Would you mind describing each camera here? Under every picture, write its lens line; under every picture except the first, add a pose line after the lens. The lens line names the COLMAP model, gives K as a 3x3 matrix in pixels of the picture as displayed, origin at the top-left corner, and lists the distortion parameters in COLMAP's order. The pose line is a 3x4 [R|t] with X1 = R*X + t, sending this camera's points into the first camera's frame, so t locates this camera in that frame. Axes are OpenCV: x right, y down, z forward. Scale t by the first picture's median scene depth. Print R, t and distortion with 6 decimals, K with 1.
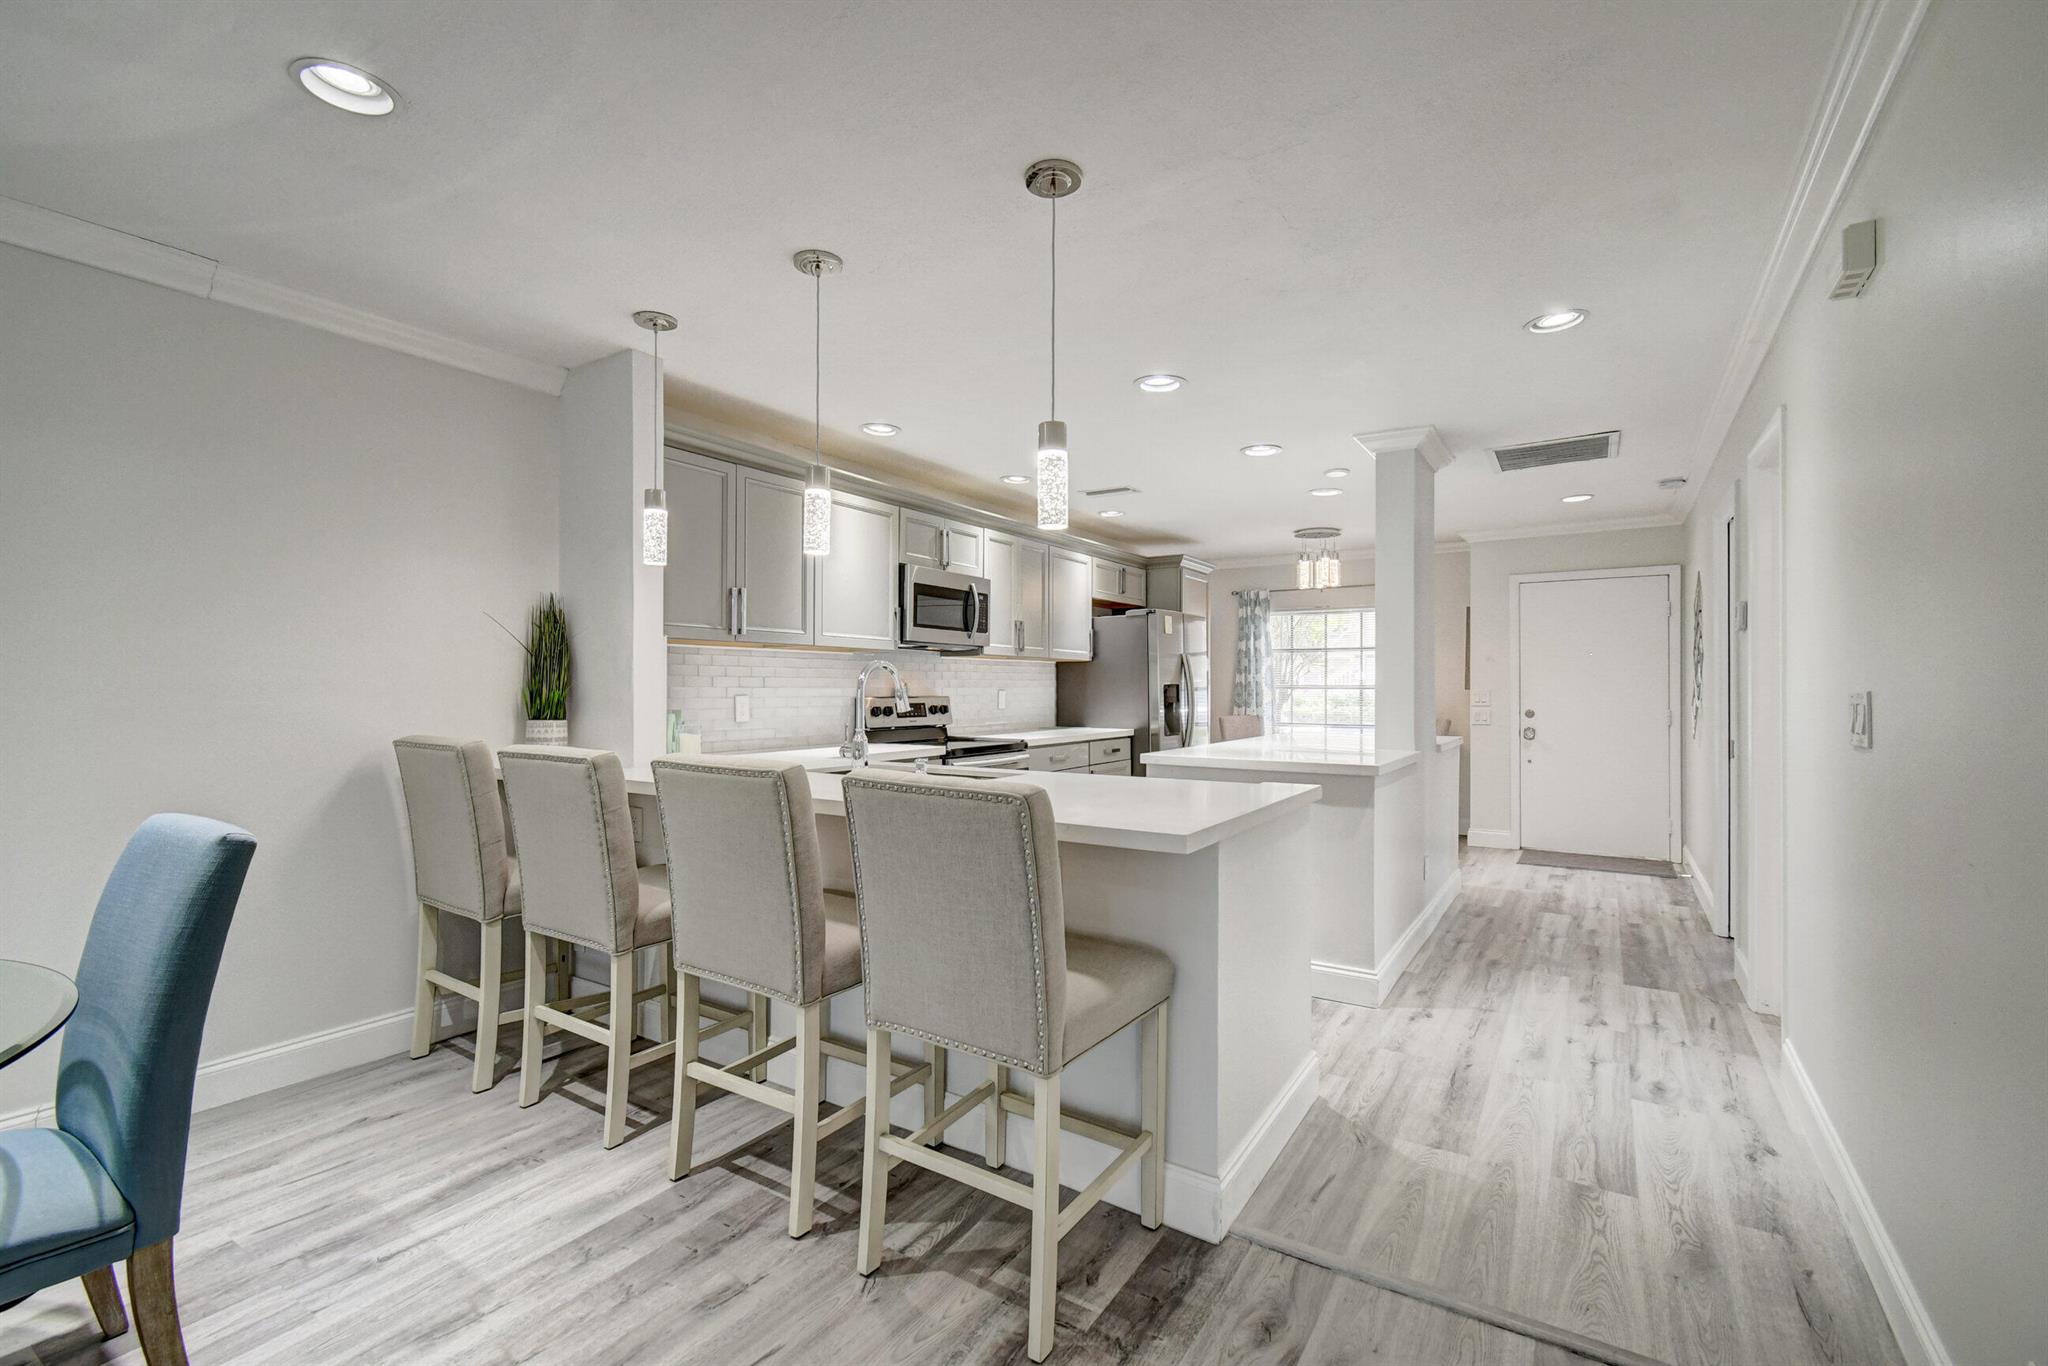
lens RADIAL K [[904.4, 0, 1016.7], [0, 904.4, 685.6], [0, 0, 1]] dist [0.006708, -0.005140]
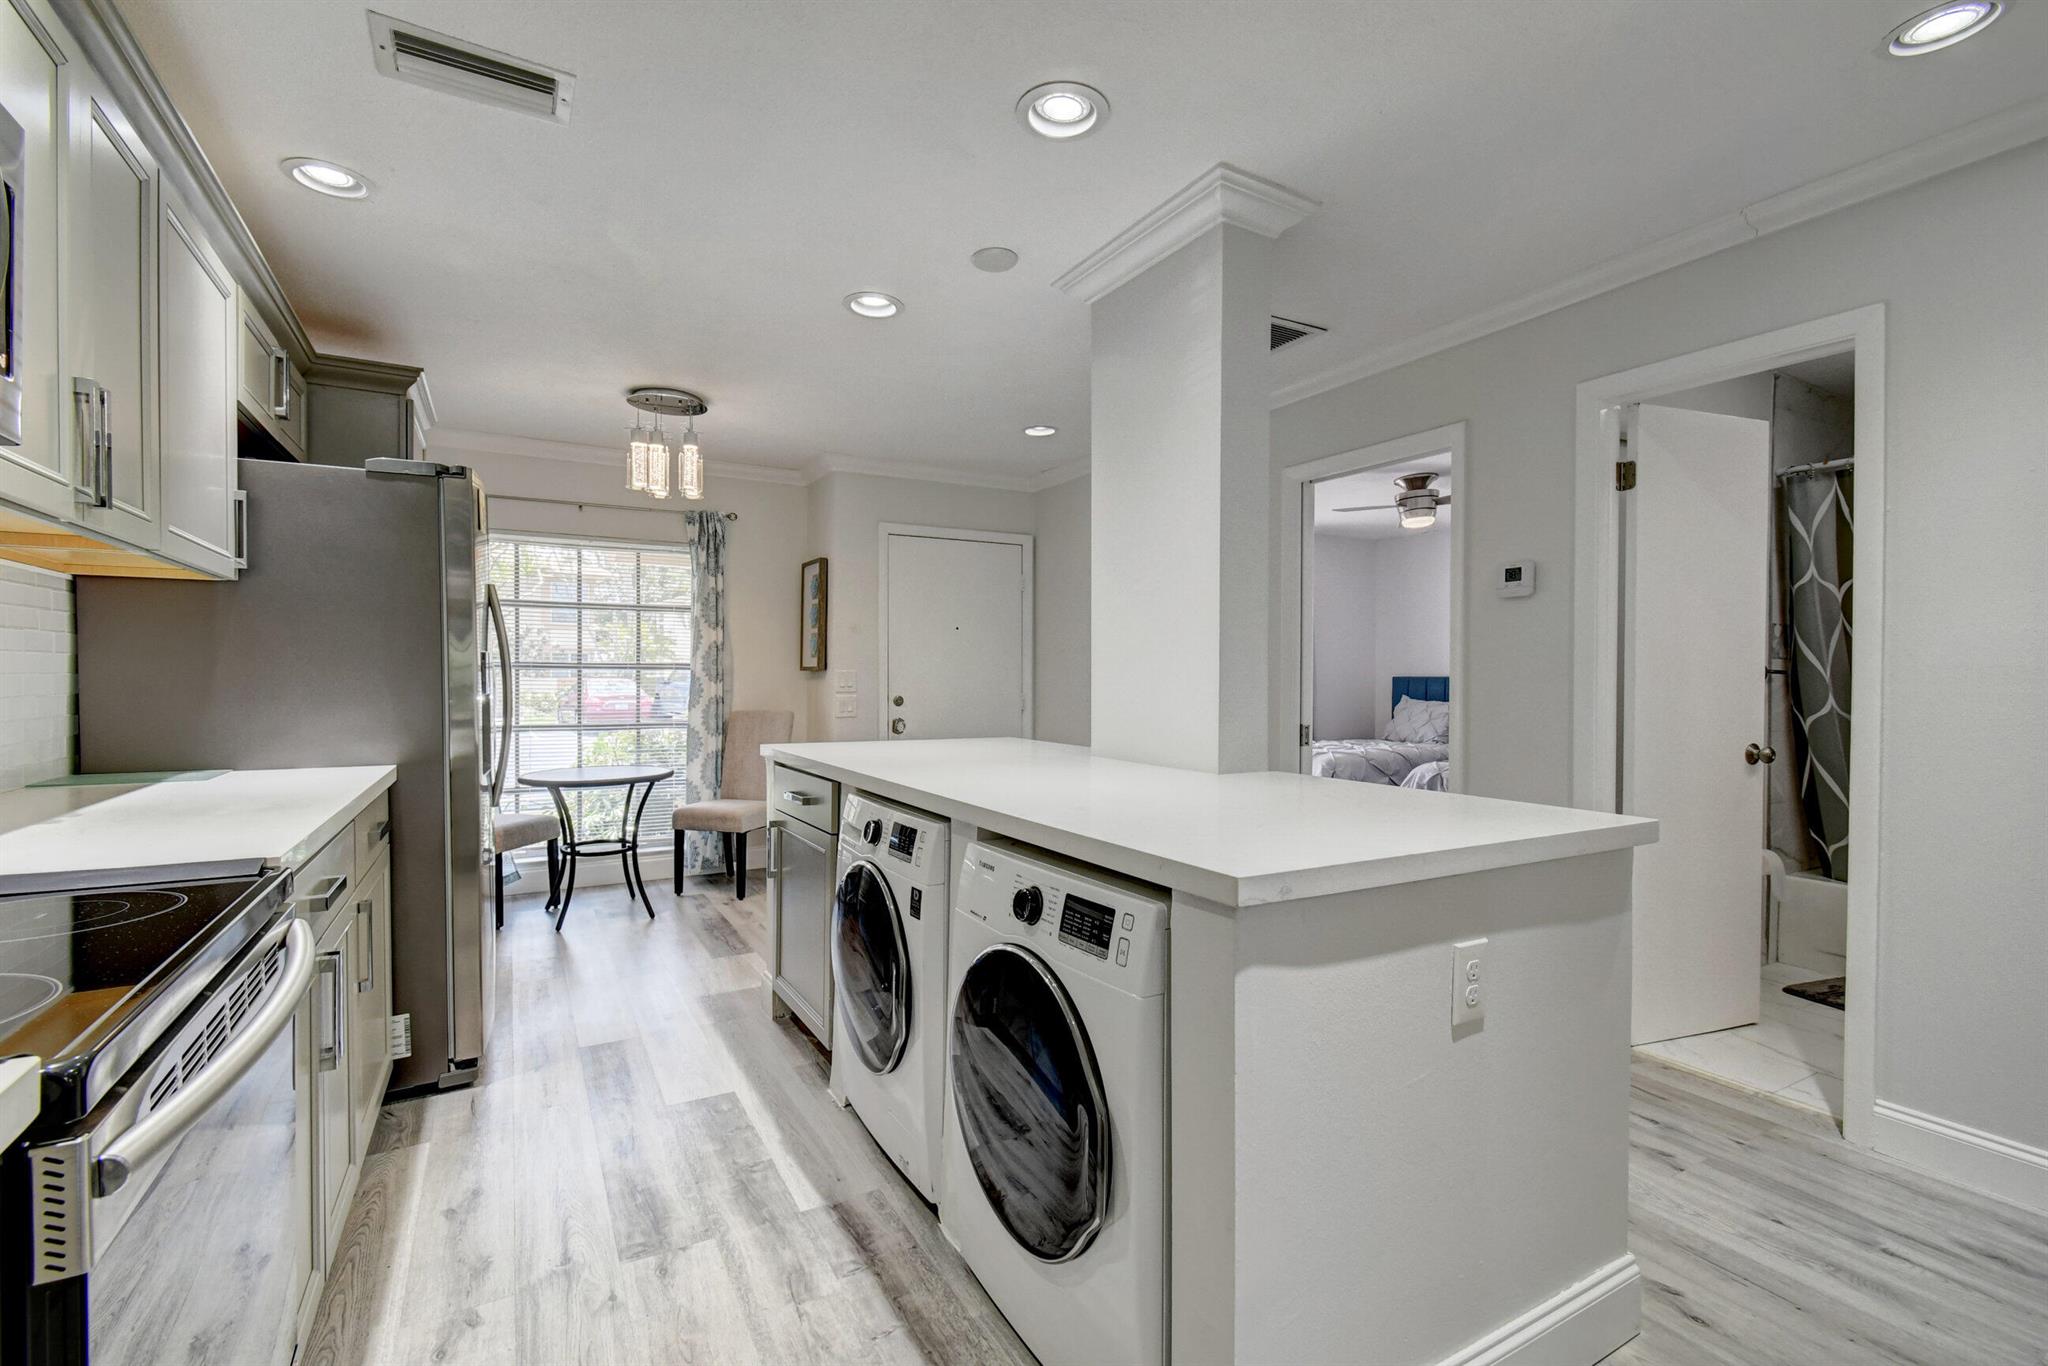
lens RADIAL K [[904.4, 0, 1021.2], [0, 904.4, 679.2], [0, 0, 1]] dist [0.006708, -0.005140]
pose [[0.461393, -0.002790, 0.887191, -0.111857], [-0.004775, 0.999973, 0.005627, 0.009668], [-0.887183, -0.006832, 0.461368, 0.707848]]
